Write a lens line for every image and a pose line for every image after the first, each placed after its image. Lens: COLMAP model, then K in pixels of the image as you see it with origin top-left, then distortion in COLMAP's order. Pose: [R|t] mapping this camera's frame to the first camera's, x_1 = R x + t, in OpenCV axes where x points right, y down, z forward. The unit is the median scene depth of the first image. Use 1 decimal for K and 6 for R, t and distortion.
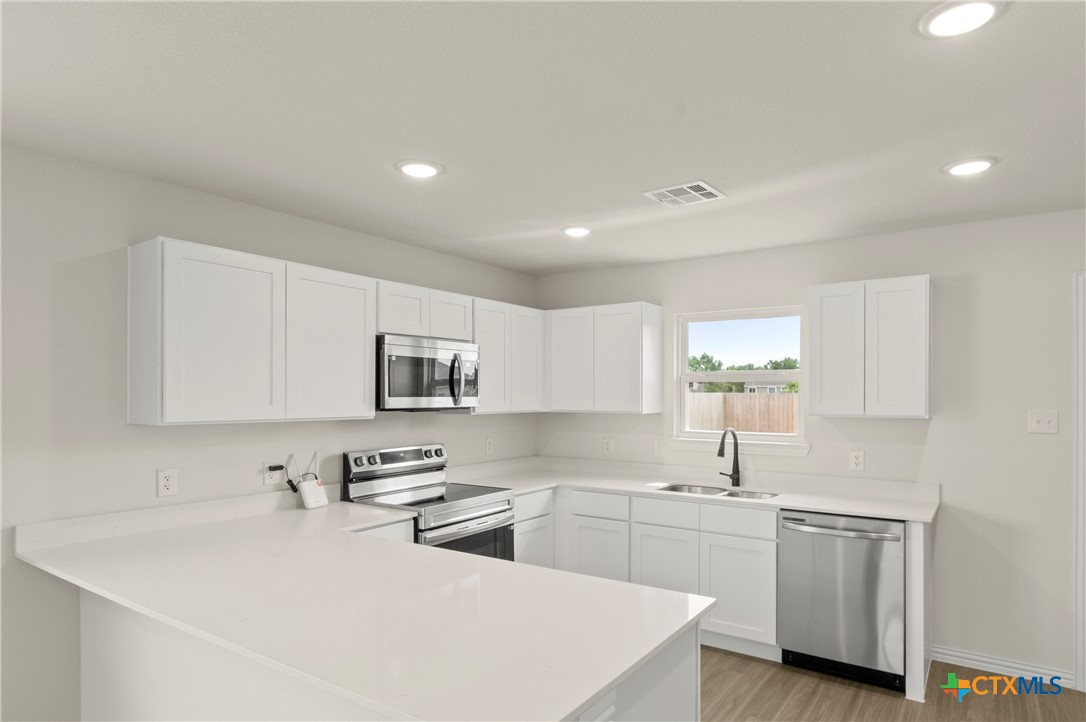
lens RADIAL K [[646.6, 0, 558.0], [0, 646.6, 394.4], [0, 0, 1]] dist [0.002276, -0.009353]
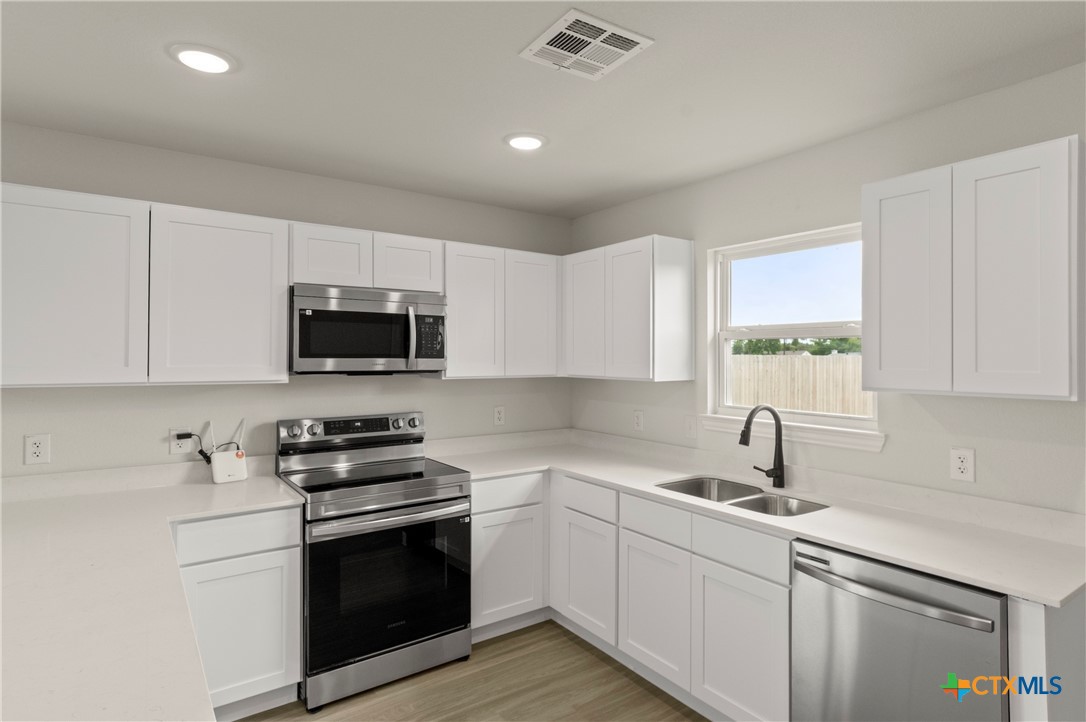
lens RADIAL K [[586.6, 0, 565.6], [0, 586.6, 348.8], [0, 0, 1]] dist [-0.000543, -0.001189]
pose [[0.942083, -0.001637, -0.335375, 0.315134], [-0.002845, 0.999913, -0.012873, 0.000666], [0.335367, 0.013082, 0.941997, 0.372380]]
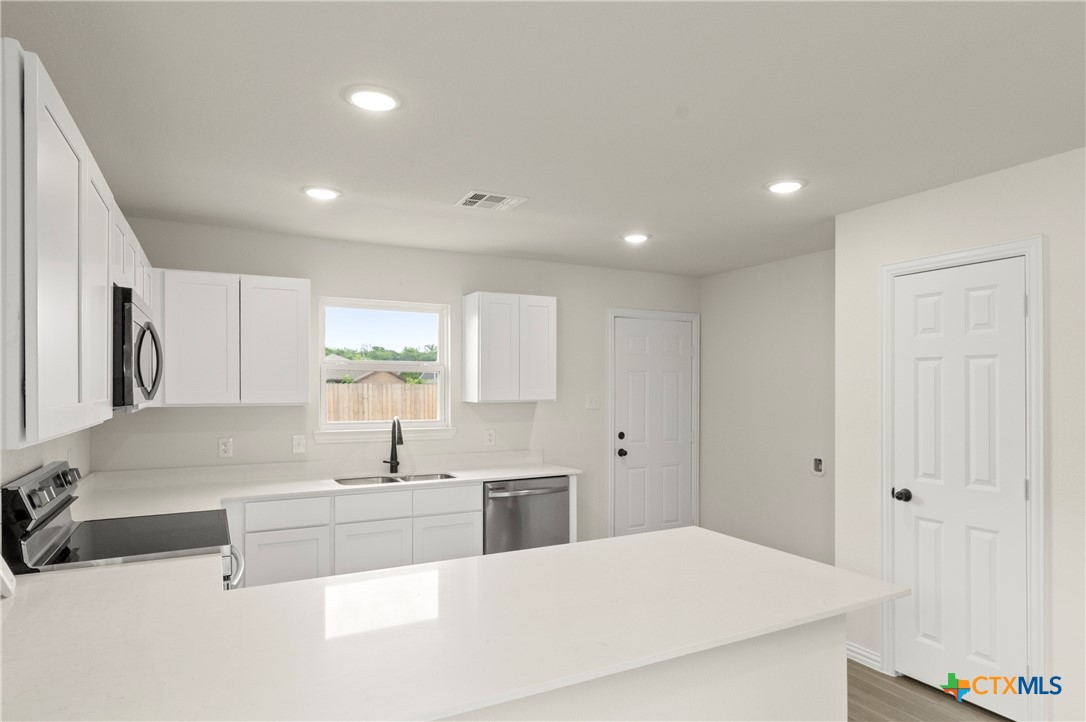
lens RADIAL K [[646.6, 0, 566.9], [0, 646.6, 390.1], [0, 0, 1]] dist [0.002276, -0.009353]
pose [[0.464693, -0.007259, 0.885442, -0.600680], [-0.000903, 0.999962, 0.008671, 0.000909], [-0.885471, -0.004829, 0.464669, 0.317807]]
